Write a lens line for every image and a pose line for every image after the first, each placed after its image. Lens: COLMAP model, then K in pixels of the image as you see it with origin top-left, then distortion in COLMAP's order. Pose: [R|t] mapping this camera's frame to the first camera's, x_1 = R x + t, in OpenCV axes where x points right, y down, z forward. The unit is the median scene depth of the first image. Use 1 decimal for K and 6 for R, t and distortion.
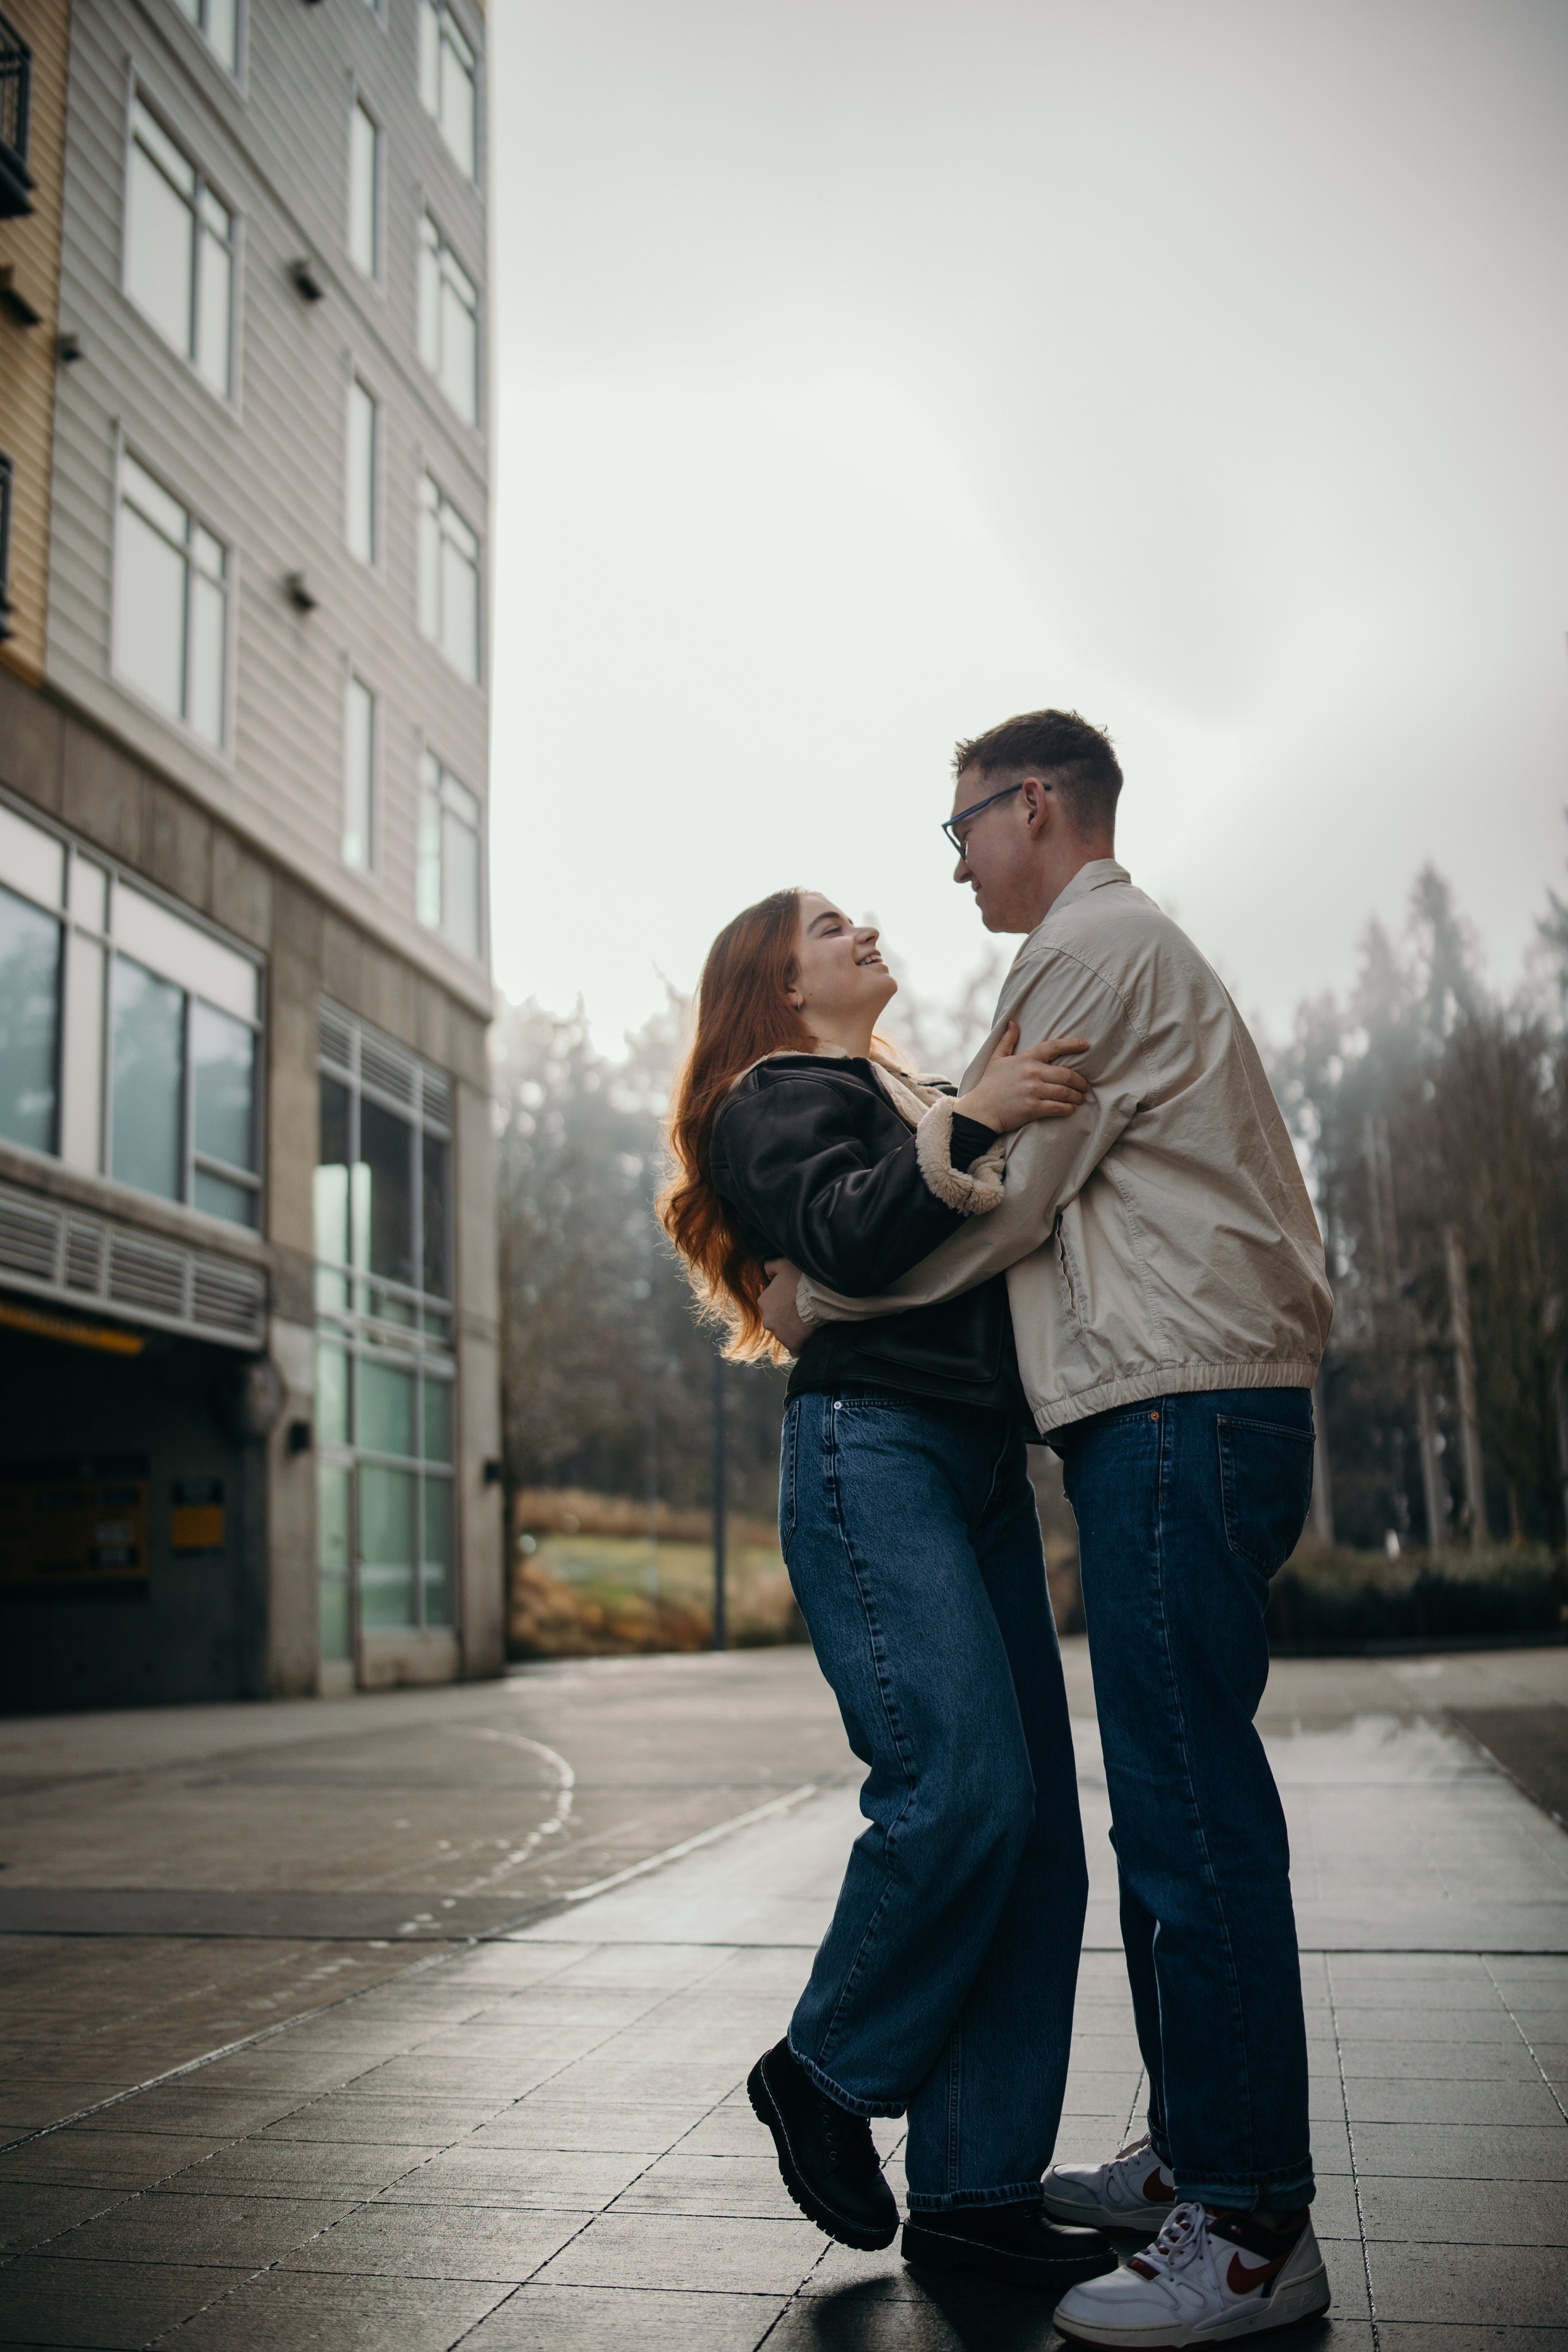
lens RADIAL K [[2489.9, 0, 775.5], [0, 2489.9, 1173.1], [0, 0, 1]] dist [-0.071032, 0.000000]
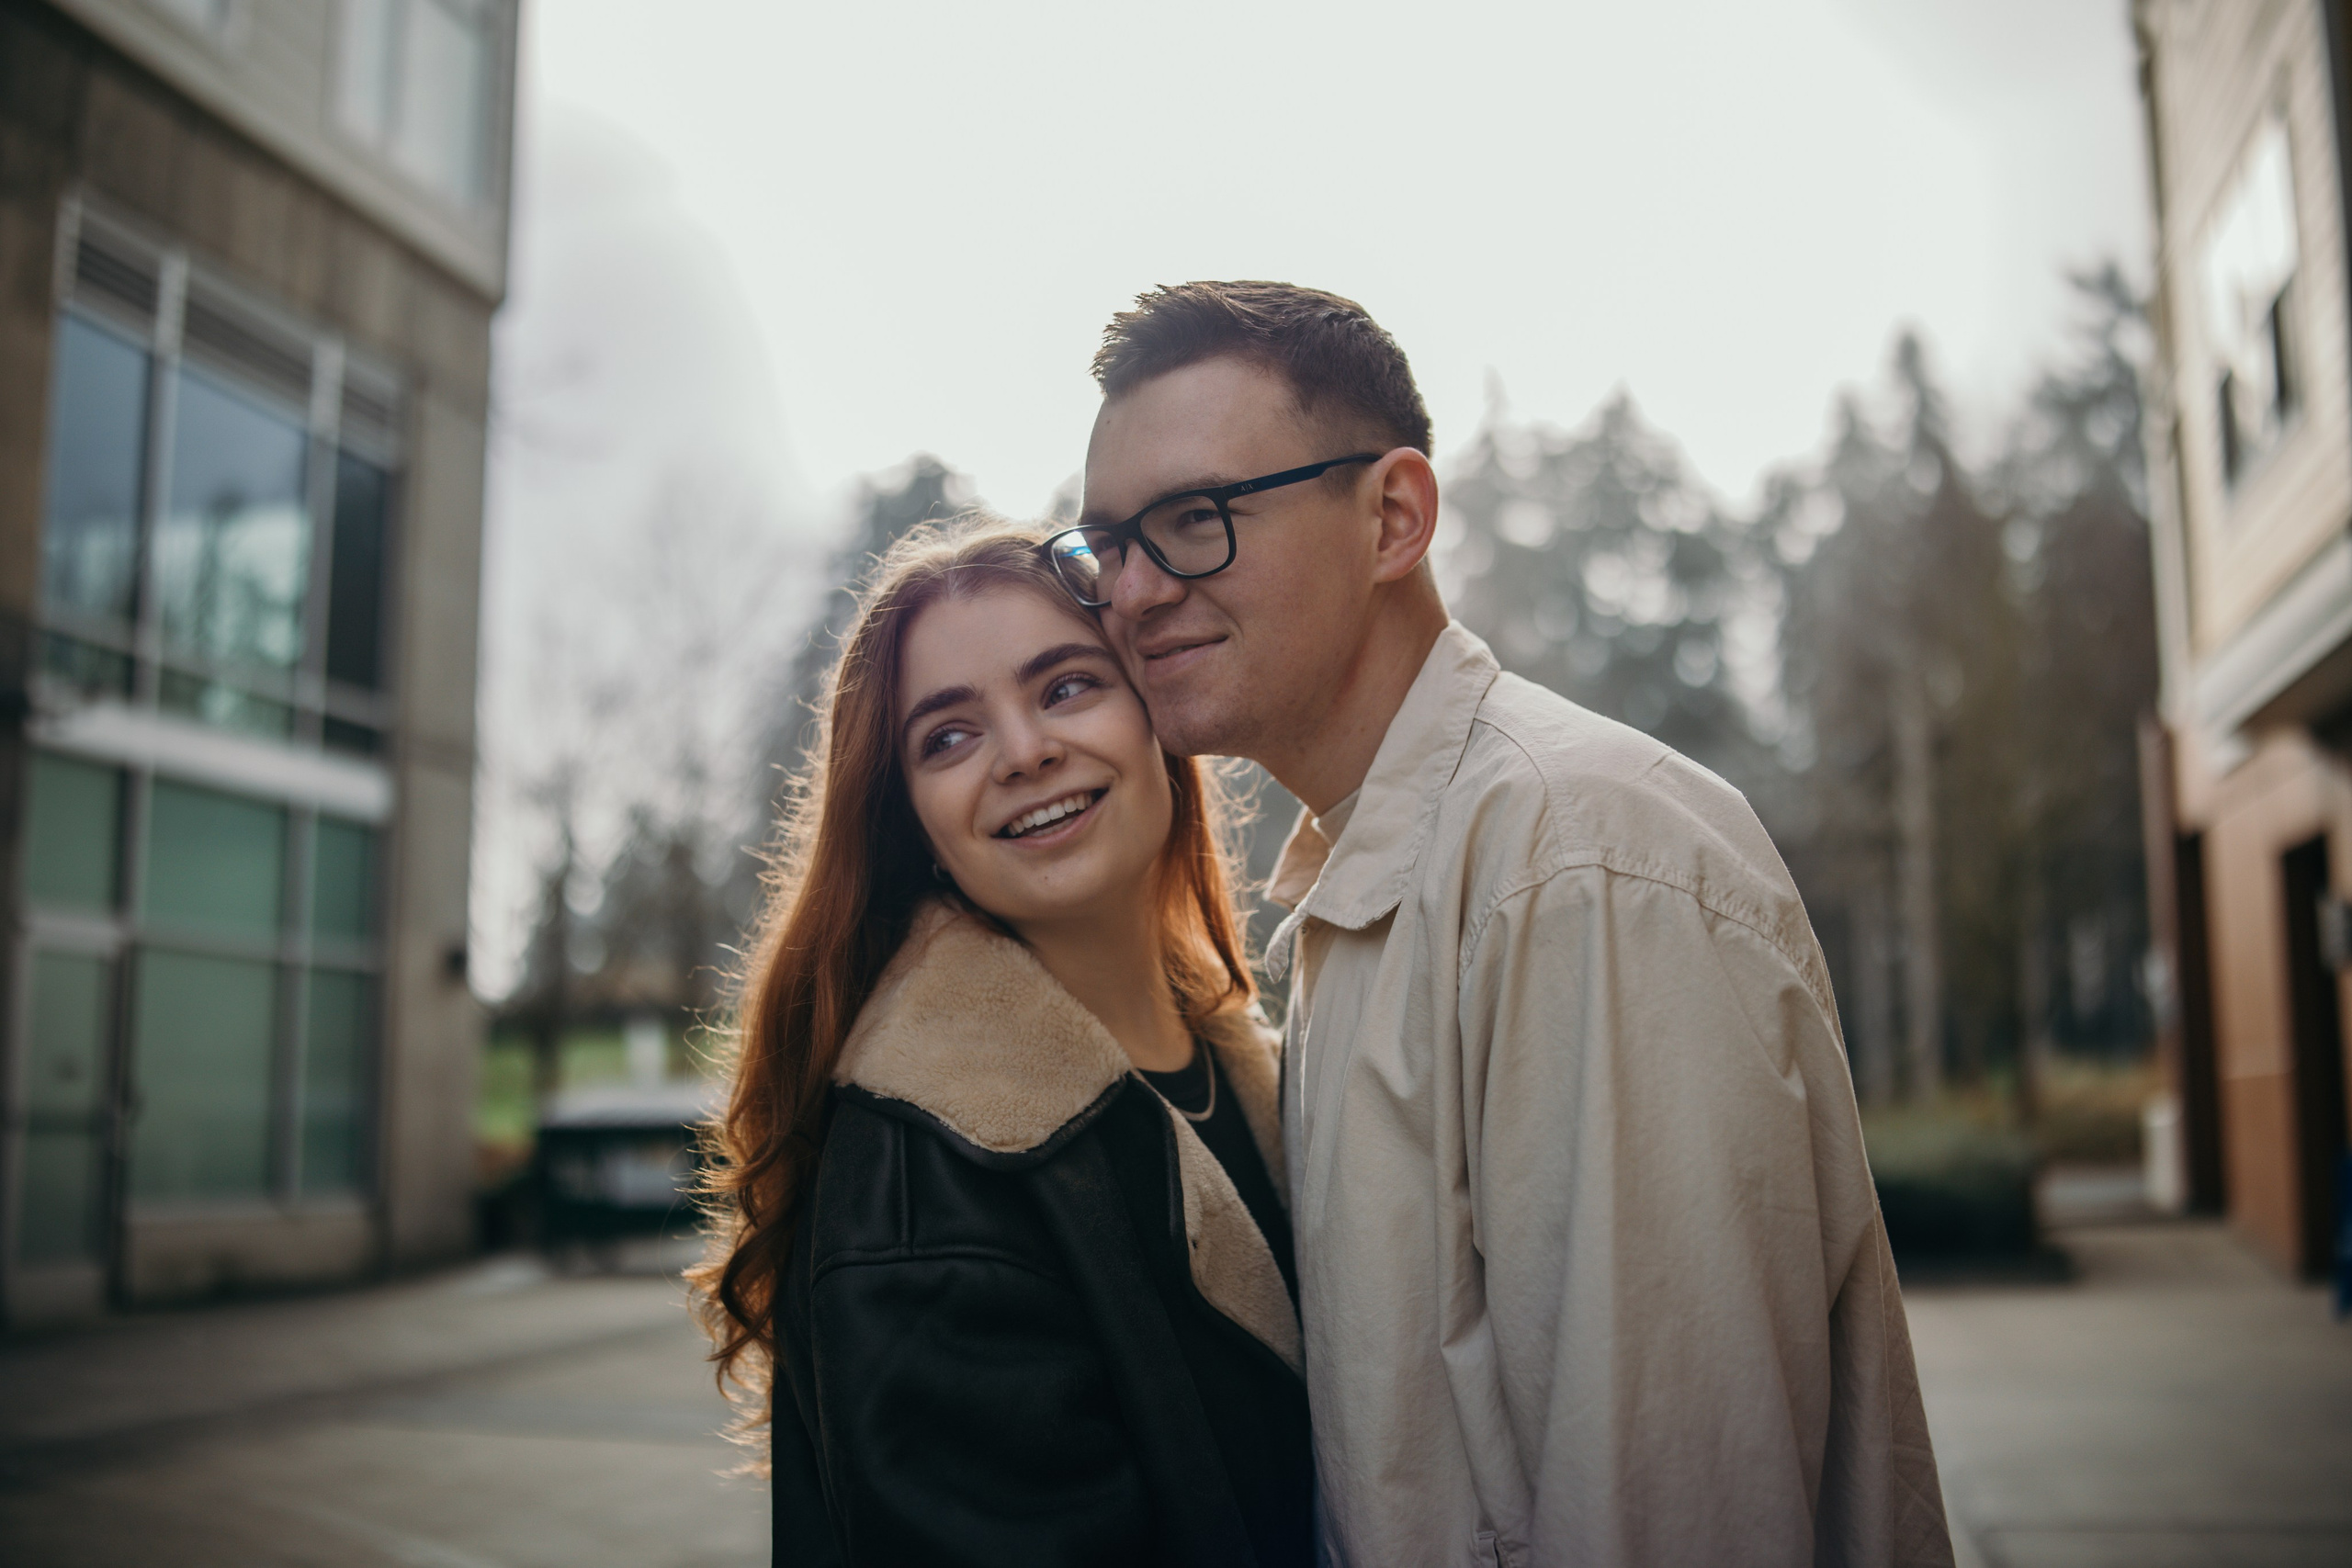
lens RADIAL K [[2489.7, 0, 1173.0], [0, 2489.7, 808.5], [0, 0, 1]] dist [-0.071032, 0.000000]
pose [[0.999184, 0.031851, -0.024824, 0.103447], [-0.030307, 0.997723, 0.060250, 0.035062], [0.026686, -0.059448, 0.997875, 0.364945]]
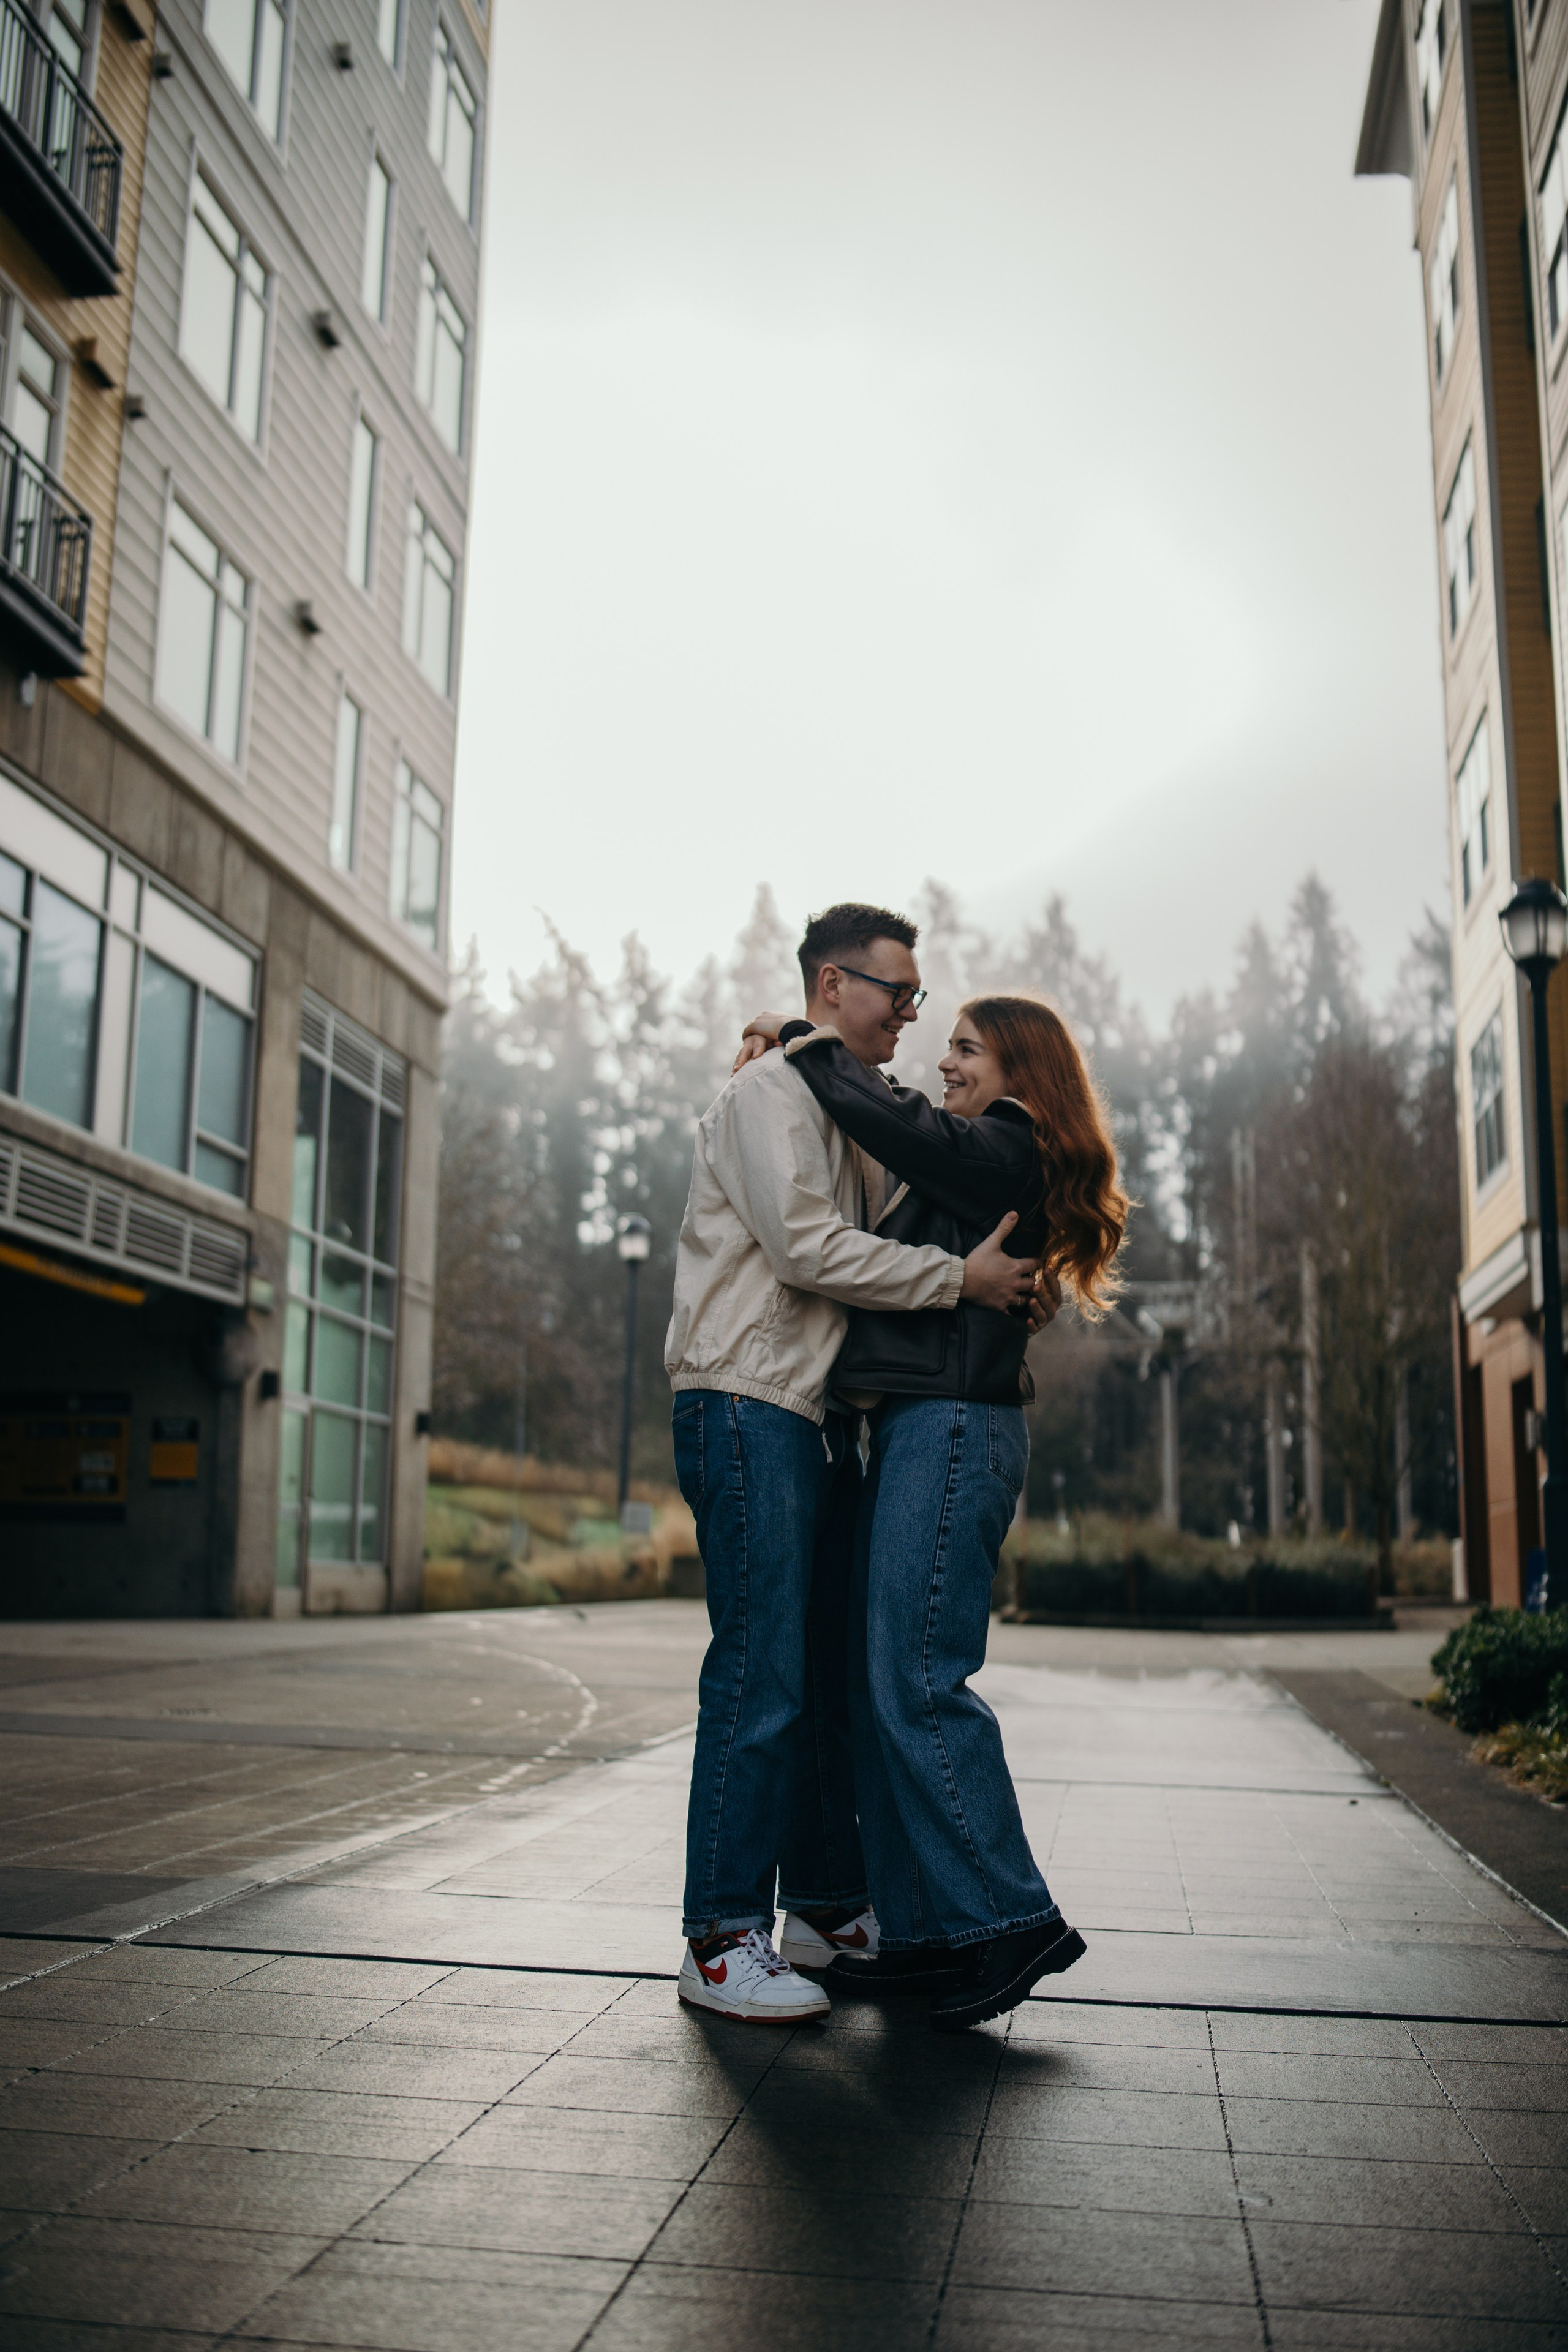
lens RADIAL K [[2489.9, 0, 793.8], [0, 2489.9, 1185.3], [0, 0, 1]] dist [-0.071032, 0.000000]
pose [[0.996441, 0.059704, 0.059508, -0.025163], [-0.060879, 0.997980, 0.018131, -0.015547], [-0.058305, -0.021689, 0.998063, -0.108026]]
